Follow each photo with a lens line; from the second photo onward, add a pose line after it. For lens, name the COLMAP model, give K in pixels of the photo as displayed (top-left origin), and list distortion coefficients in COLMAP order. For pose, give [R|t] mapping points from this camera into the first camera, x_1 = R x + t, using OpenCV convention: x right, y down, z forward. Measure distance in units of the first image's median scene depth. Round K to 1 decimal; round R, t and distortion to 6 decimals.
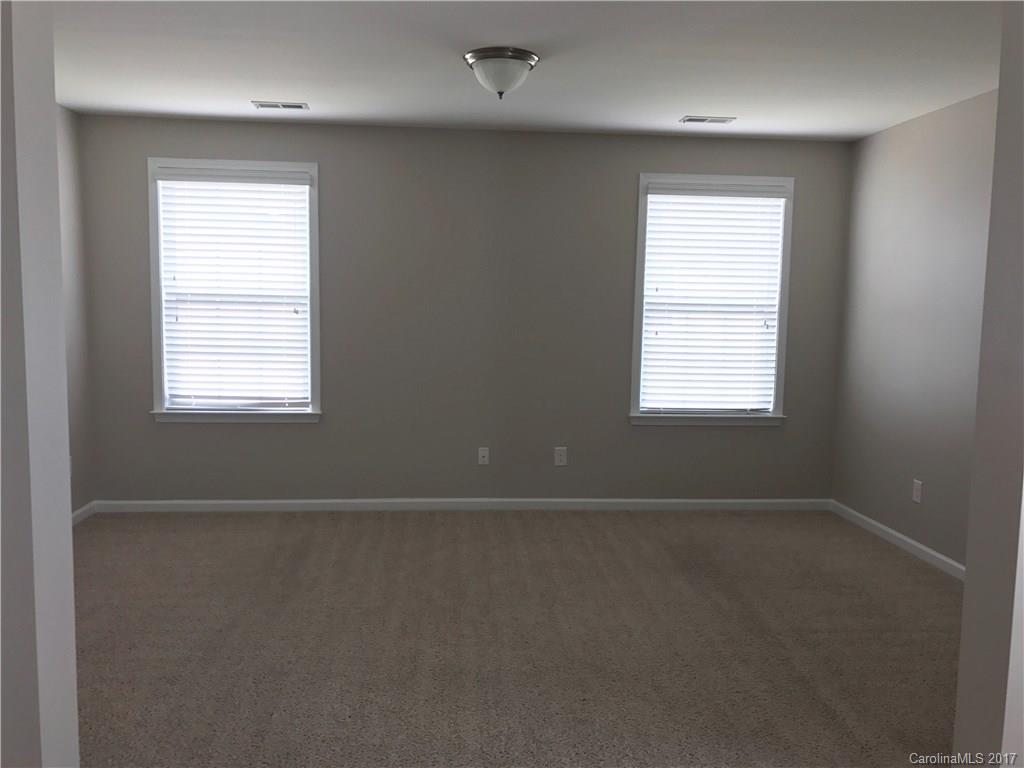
lens RADIAL K [[844.9, 0, 505.1], [0, 844.9, 380.4], [0, 0, 1]] dist [0.023721, -0.028386]
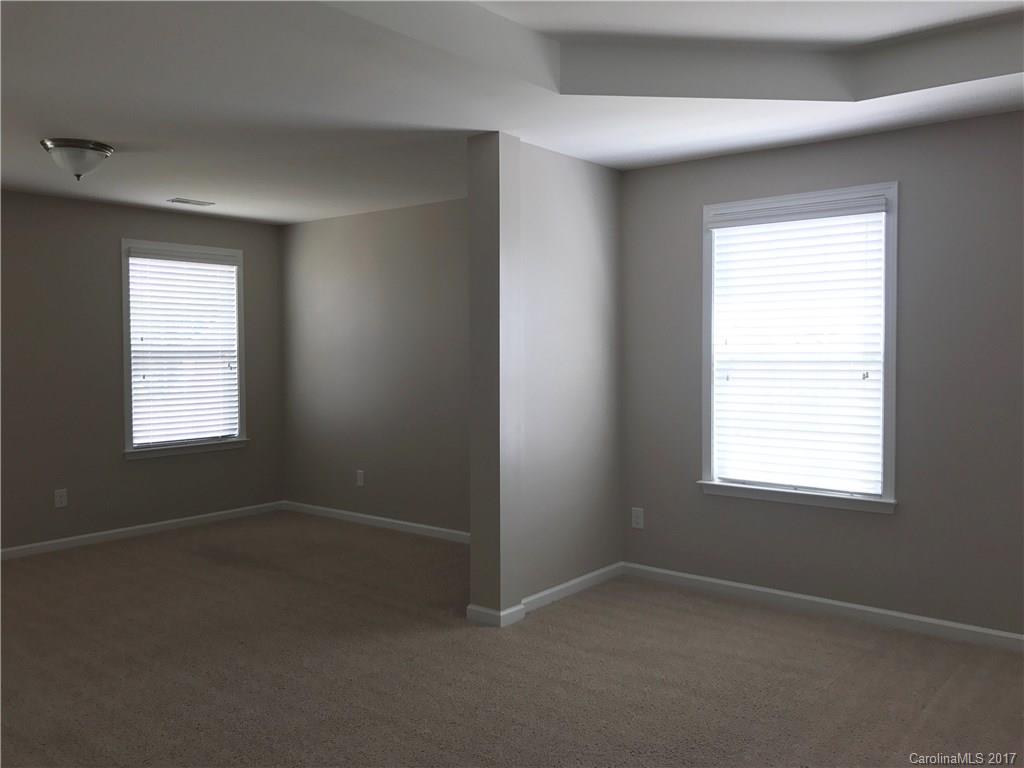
lens RADIAL K [[844.9, 0, 512.3], [0, 844.9, 383.4], [0, 0, 1]] dist [0.023721, -0.028386]
pose [[0.688899, -0.053877, 0.722852, -0.310541], [0.087763, 0.996097, -0.009398, 0.006771], [-0.719524, 0.069914, 0.690939, -0.151962]]
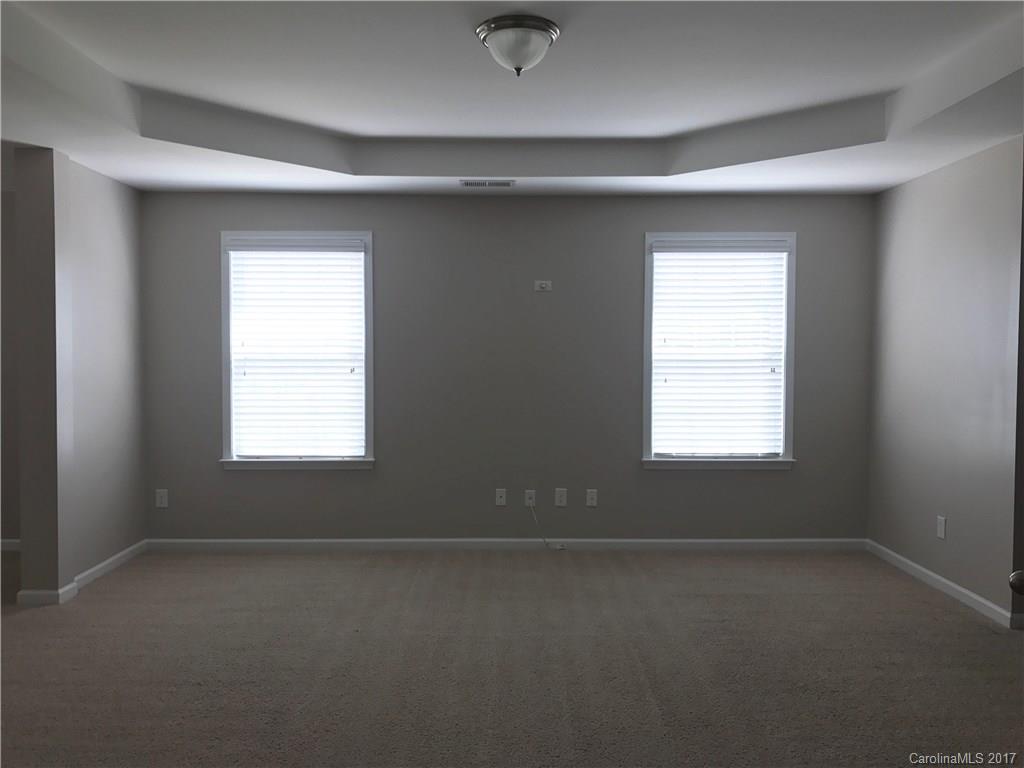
lens RADIAL K [[844.9, 0, 515.8], [0, 844.9, 378.1], [0, 0, 1]] dist [0.023721, -0.028386]
pose [[0.055836, -0.052606, 0.997053, -0.574576], [0.093528, 0.994496, 0.047233, -0.000035], [-0.994050, 0.090615, 0.060449, -0.115614]]
